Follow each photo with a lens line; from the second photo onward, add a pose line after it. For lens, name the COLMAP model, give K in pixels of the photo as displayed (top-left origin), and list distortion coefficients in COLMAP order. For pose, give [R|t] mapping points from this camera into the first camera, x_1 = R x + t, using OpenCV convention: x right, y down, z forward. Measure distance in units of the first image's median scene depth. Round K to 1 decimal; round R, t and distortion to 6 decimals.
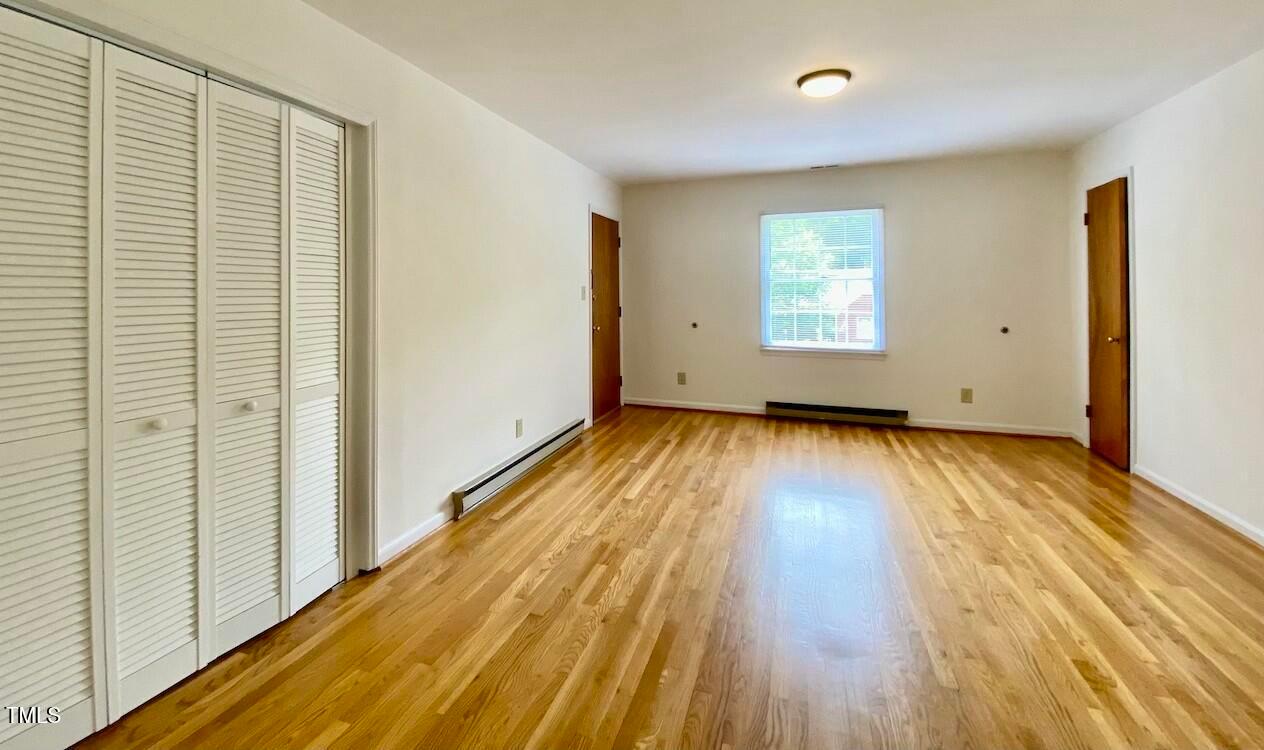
lens RADIAL K [[555.2, 0, 622.5], [0, 555.2, 292.0], [0, 0, 1]] dist [0.023244, -0.023297]
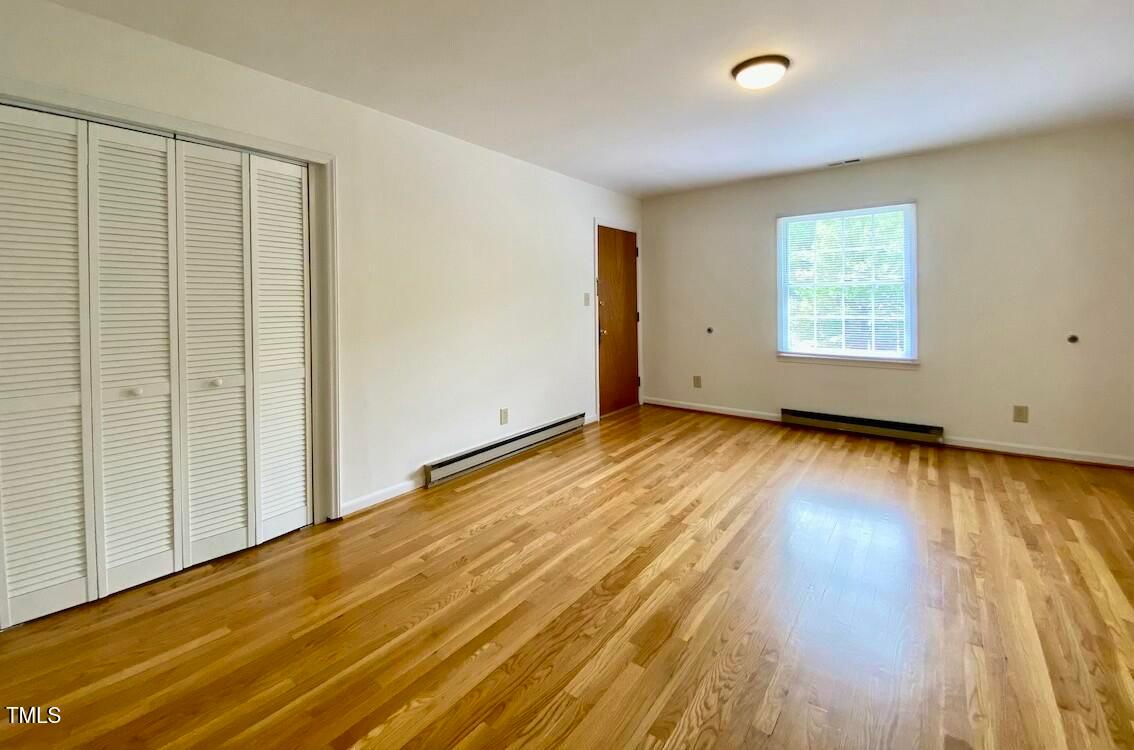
lens RADIAL K [[493.8, 0, 569.8], [0, 493.8, 311.2], [0, 0, 1]] dist [0.019021, -0.021714]
pose [[0.948432, -0.001885, -0.316975, 0.362549], [0.007814, 0.999818, 0.017433, 0.013205], [0.316884, -0.019010, 0.948274, 0.104745]]
